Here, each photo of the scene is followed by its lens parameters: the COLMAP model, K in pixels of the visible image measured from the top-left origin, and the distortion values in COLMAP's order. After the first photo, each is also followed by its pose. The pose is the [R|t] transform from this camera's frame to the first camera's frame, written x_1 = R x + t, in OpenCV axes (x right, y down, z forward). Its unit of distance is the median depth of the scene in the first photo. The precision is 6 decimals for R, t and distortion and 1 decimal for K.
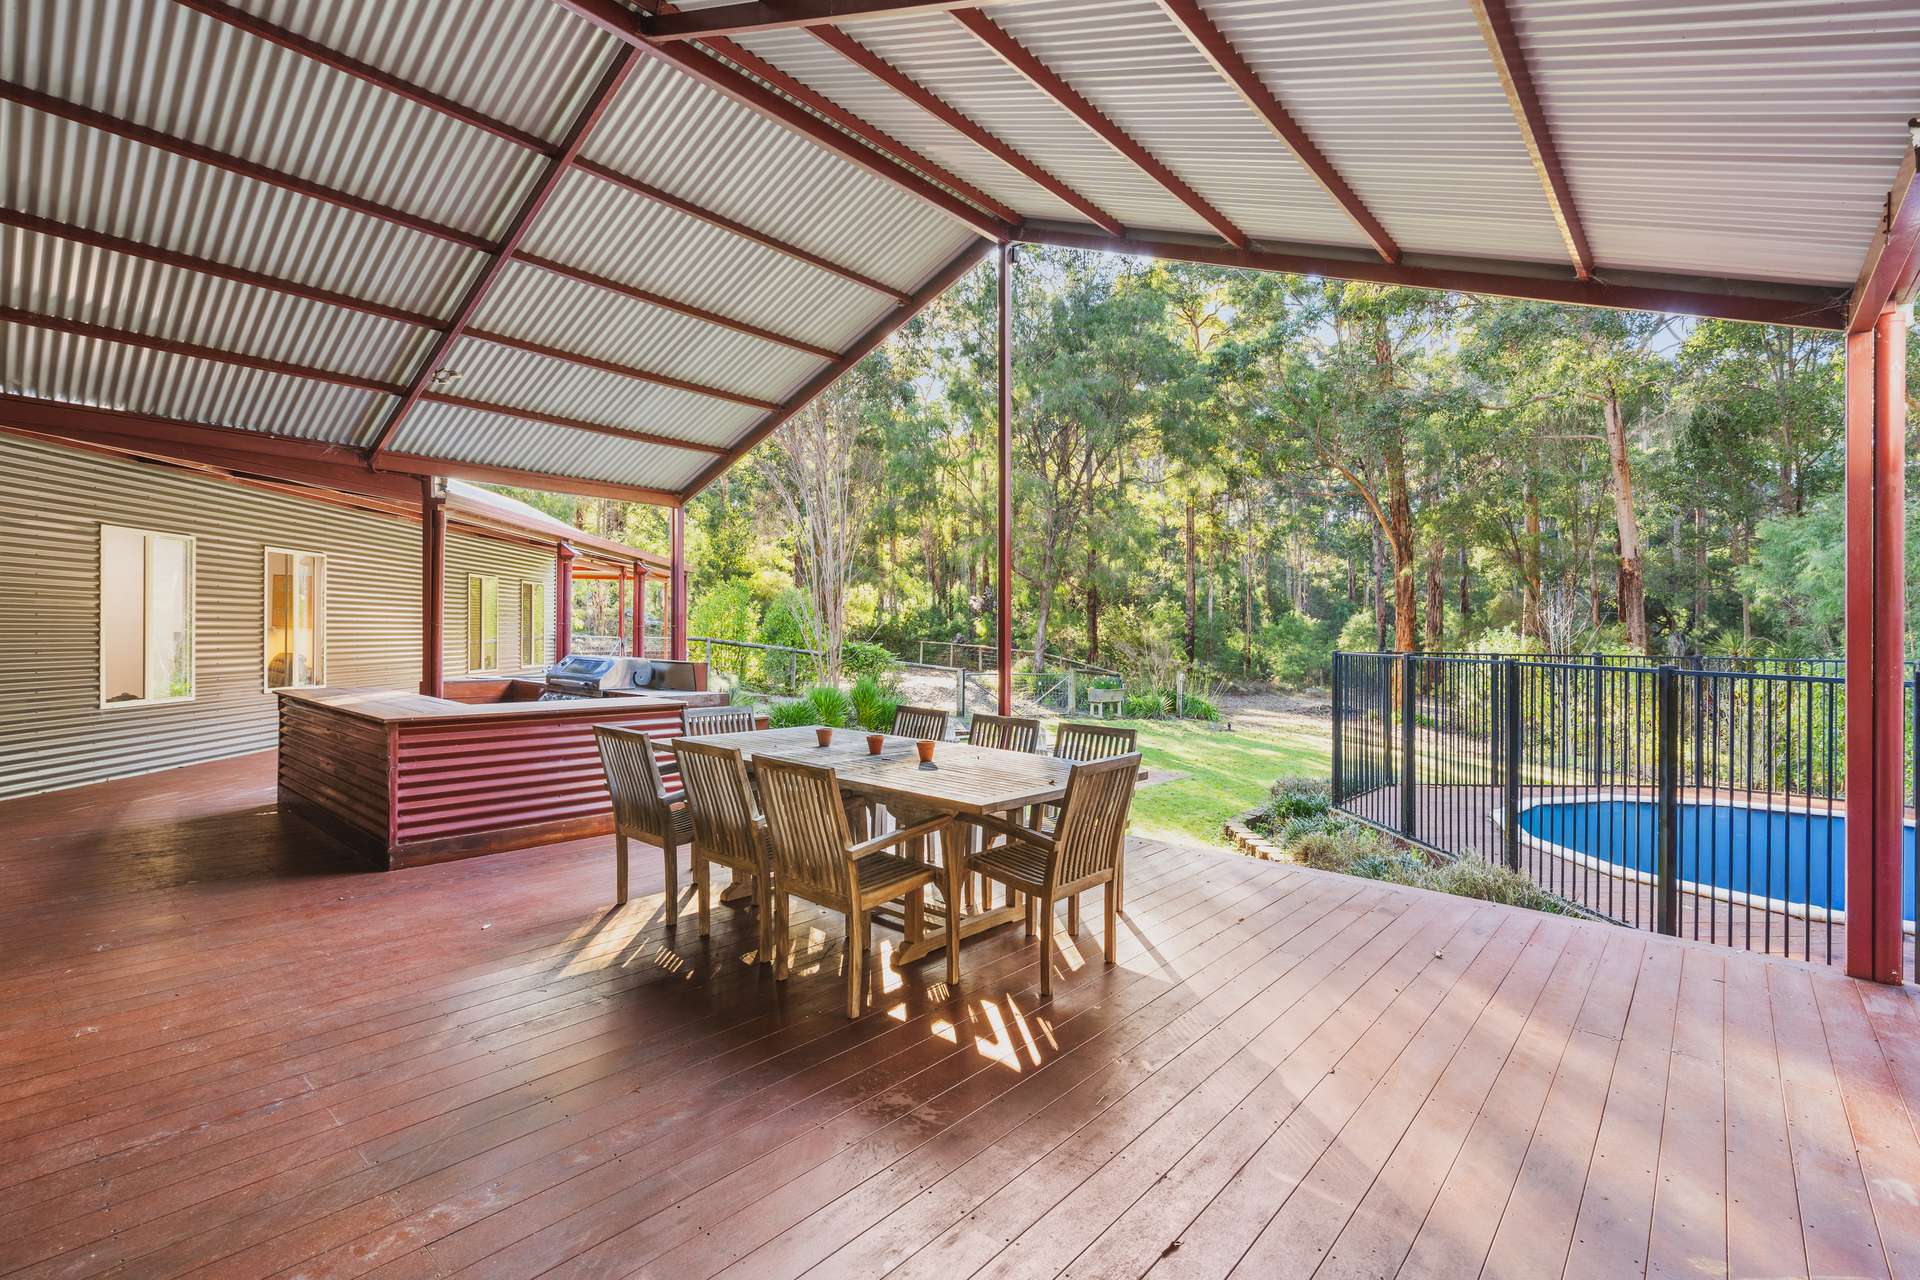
lens RADIAL K [[900.0, 0, 956.6], [0, 900.0, 632.5], [0, 0, 1]] dist [0.001020, 0.000080]
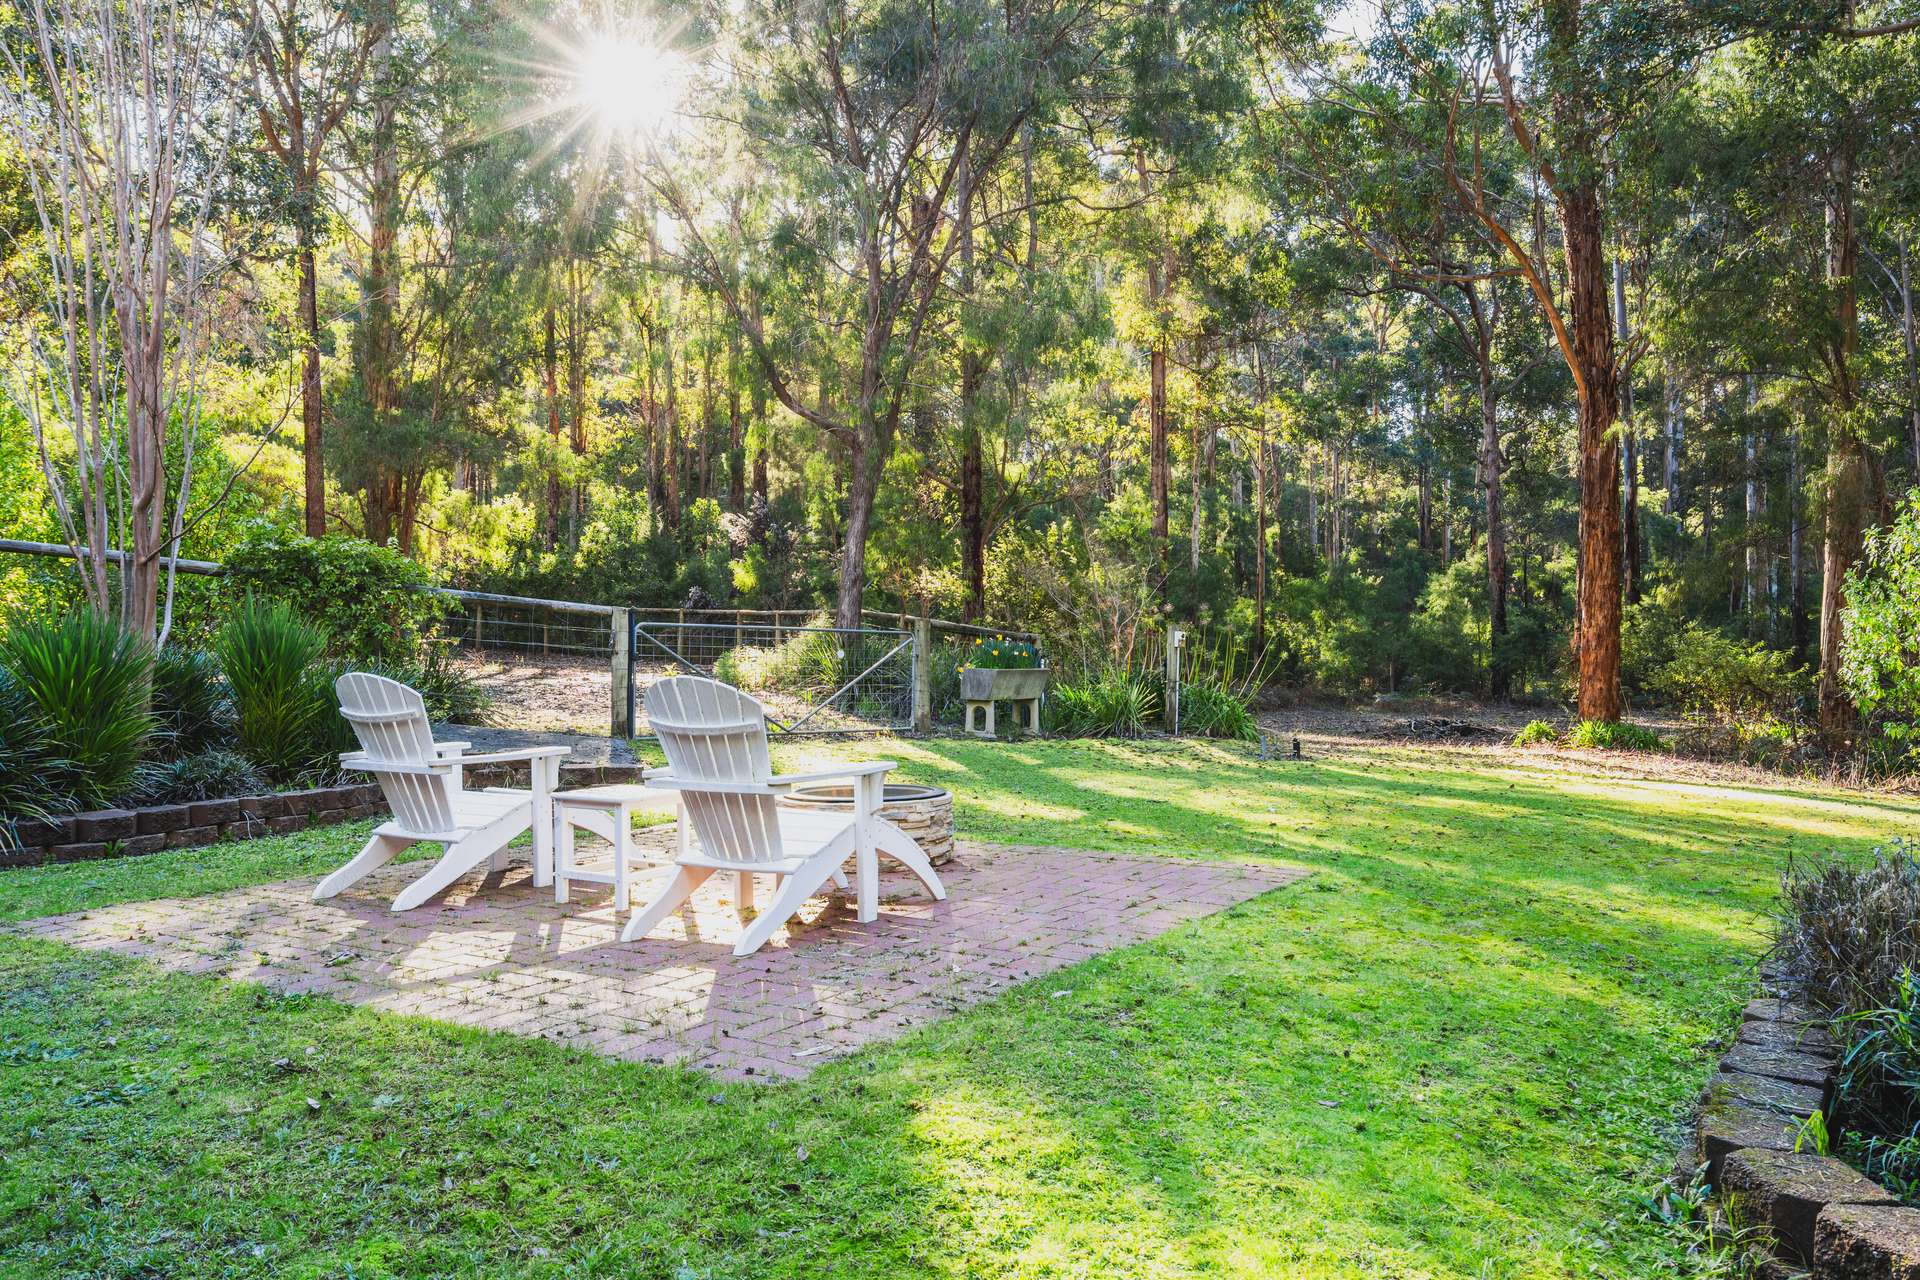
lens RADIAL K [[1523.7, 0, 963.7], [0, 1523.7, 650.4], [0, 0, 1]] dist [0.013111, 0.001396]
pose [[0.990401, -0.015637, 0.137339, 0.030872], [0.013877, 0.999809, 0.013760, 0.026252], [-0.137528, -0.011722, 0.990428, 0.182497]]
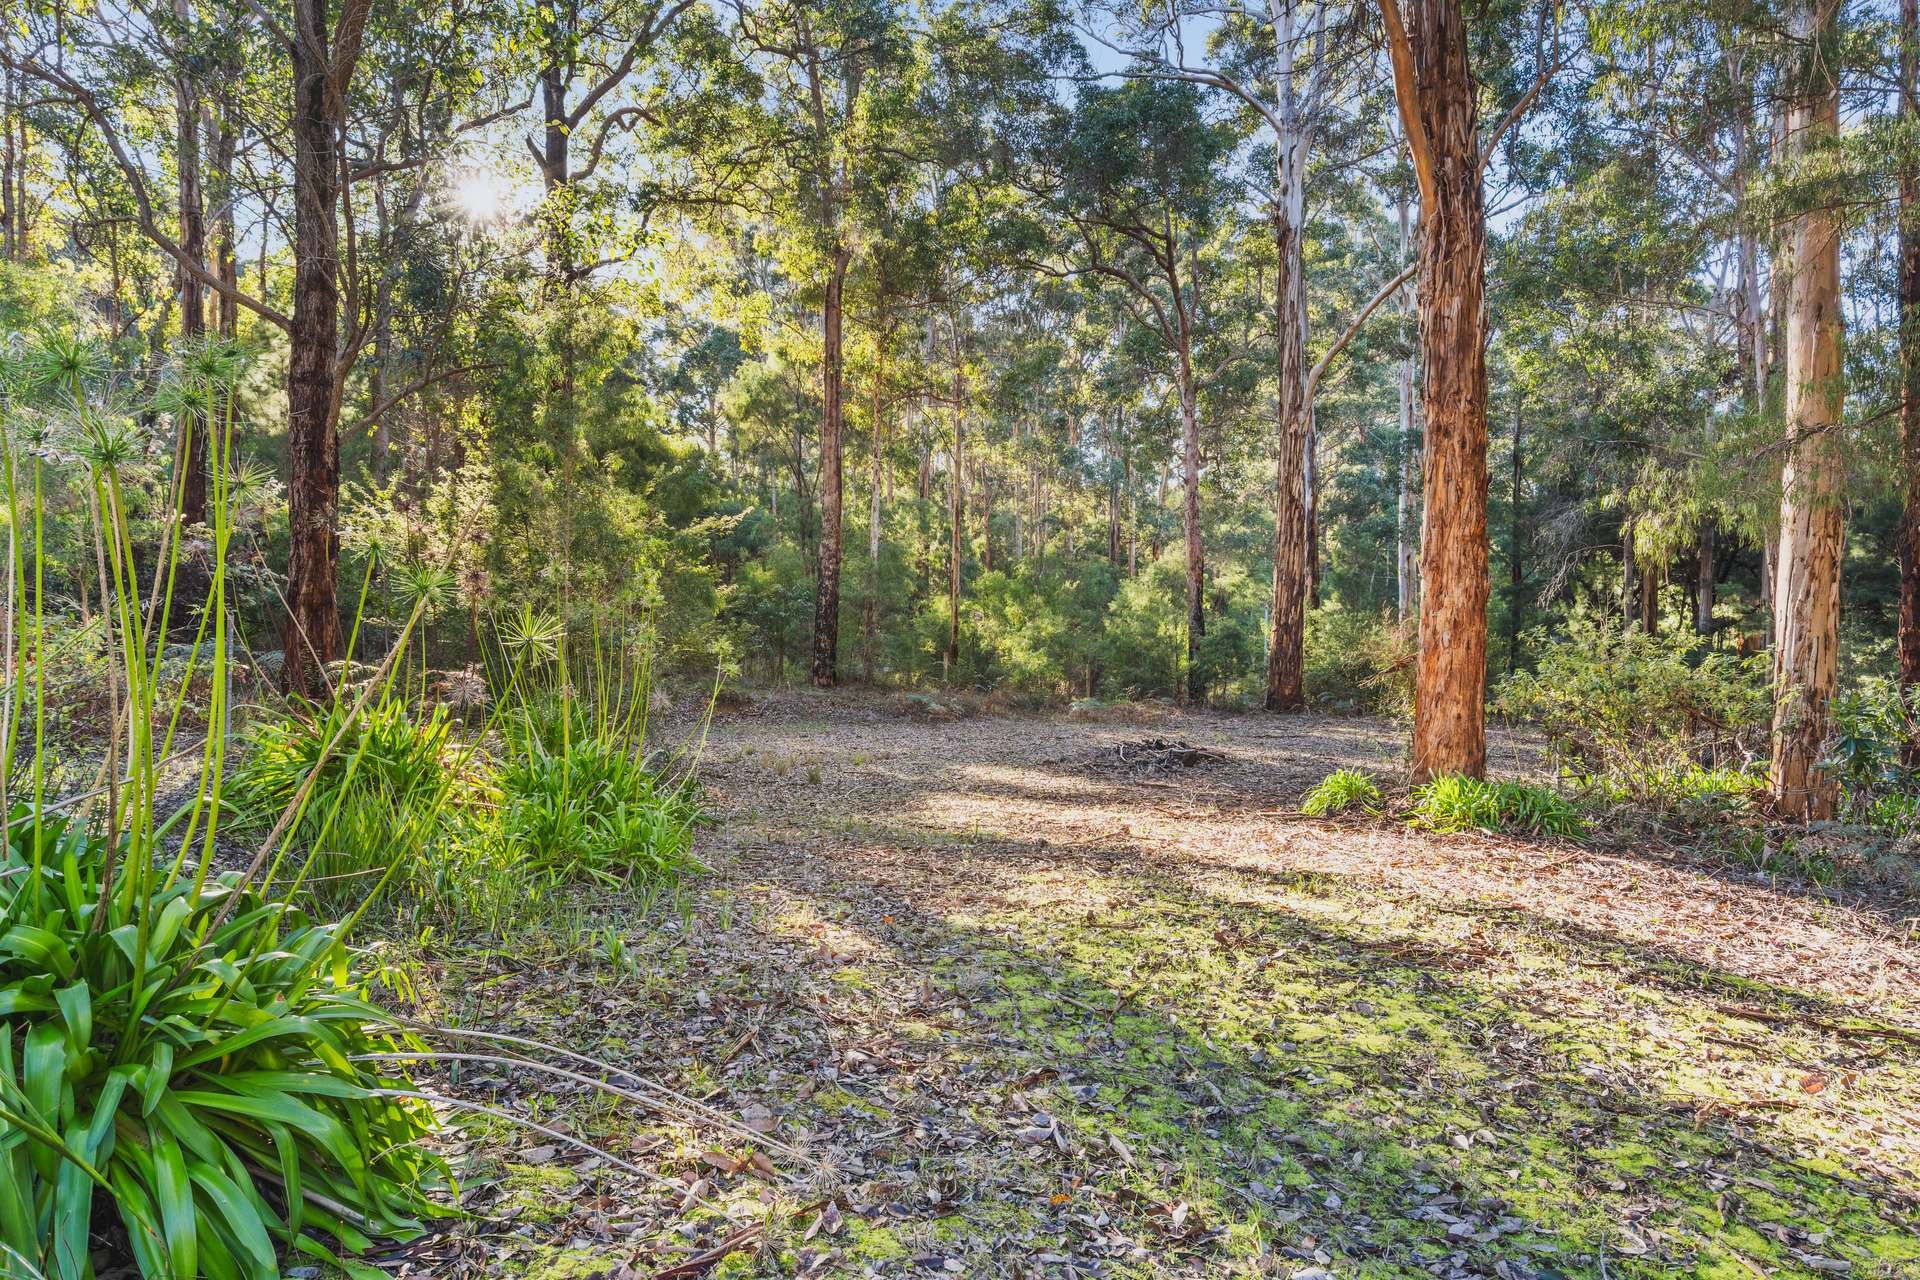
lens RADIAL K [[1157.1, 0, 959.5], [0, 1157.1, 637.6], [0, 0, 1]] dist [-0.000816, 0.000010]
pose [[0.953402, -0.001986, 0.301696, 0.206591], [0.001245, 0.999996, 0.002651, 0.036238], [-0.301700, -0.002152, 0.953401, 0.601282]]
